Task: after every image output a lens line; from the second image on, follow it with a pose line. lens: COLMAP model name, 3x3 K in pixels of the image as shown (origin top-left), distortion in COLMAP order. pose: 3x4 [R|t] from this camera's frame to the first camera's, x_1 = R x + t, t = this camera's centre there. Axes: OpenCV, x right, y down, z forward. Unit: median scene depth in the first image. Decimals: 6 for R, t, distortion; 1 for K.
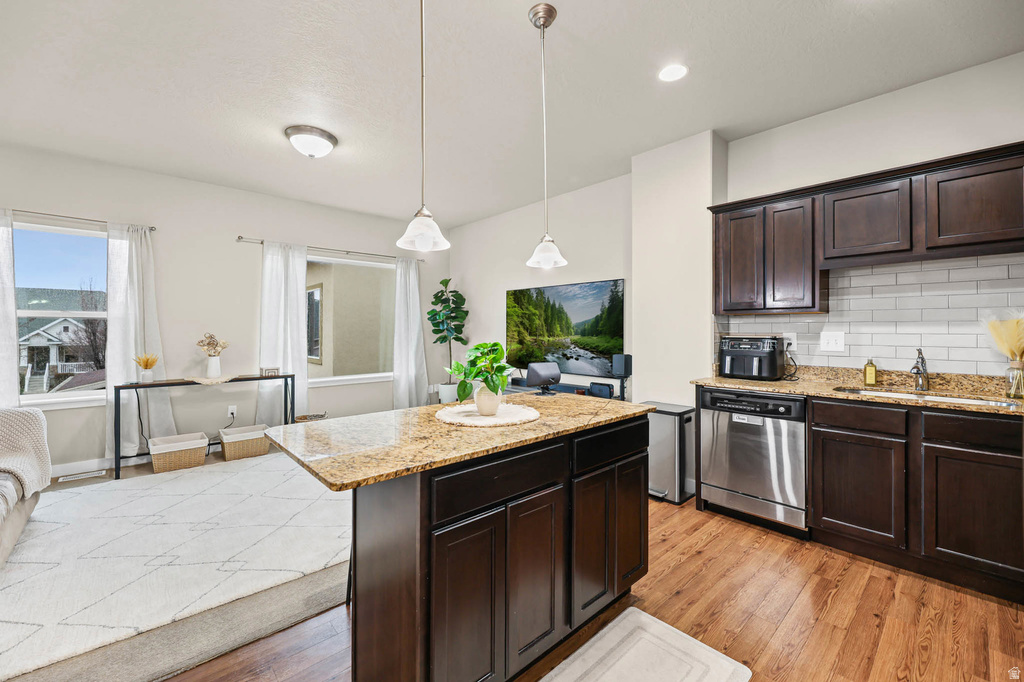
lens RADIAL K [[420.4, 0, 529.5], [0, 420.4, 334.9], [0, 0, 1]] dist [-0.019359, -0.000365]
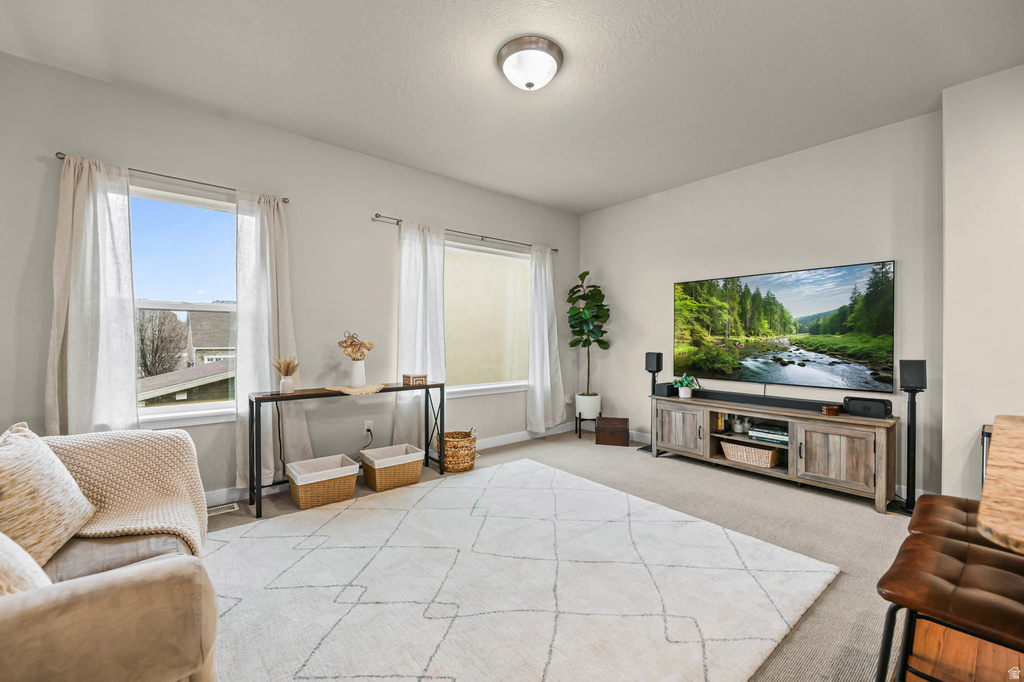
lens RADIAL K [[429.9, 0, 496.6], [0, 429.9, 341.4], [0, 0, 1]] dist [-0.000797, -0.000193]
pose [[0.994972, -0.002579, -0.100118, -0.366786], [0.002730, 0.999995, 0.001370, 0.013117], [0.100114, -0.001636, 0.994975, 0.181345]]
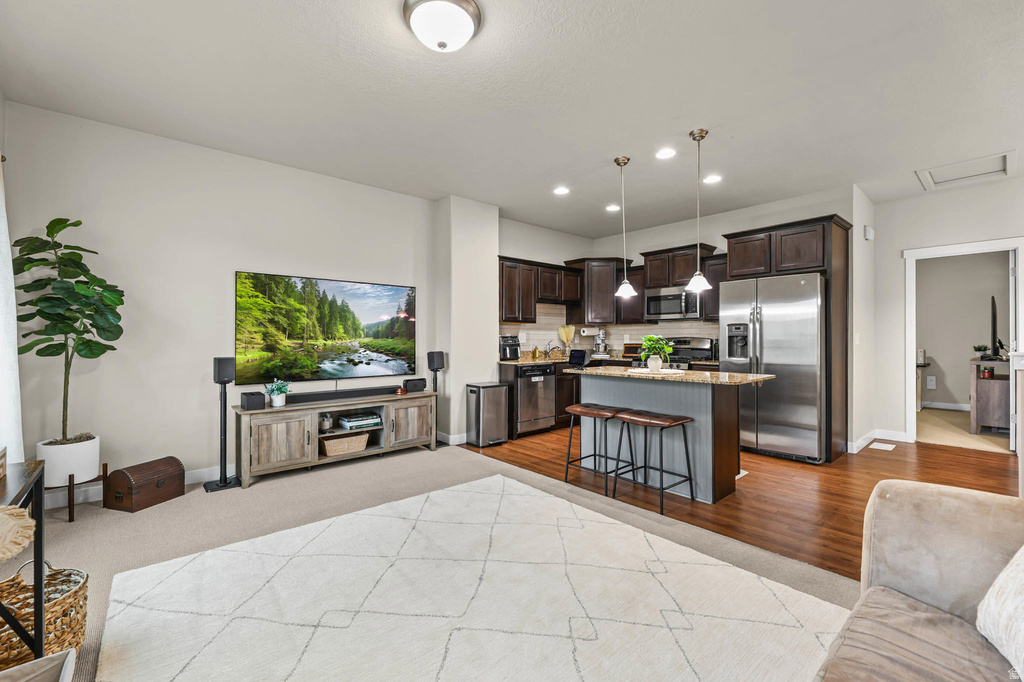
lens RADIAL K [[433.3, 0, 512.2], [0, 433.3, 329.9], [0, 0, 1]] dist [-0.002886, -0.000524]
pose [[0.057059, 0.018231, 0.998204, -0.837474], [0.013035, 0.999734, -0.019004, 0.006447], [-0.998286, 0.014096, 0.056806, 0.650536]]
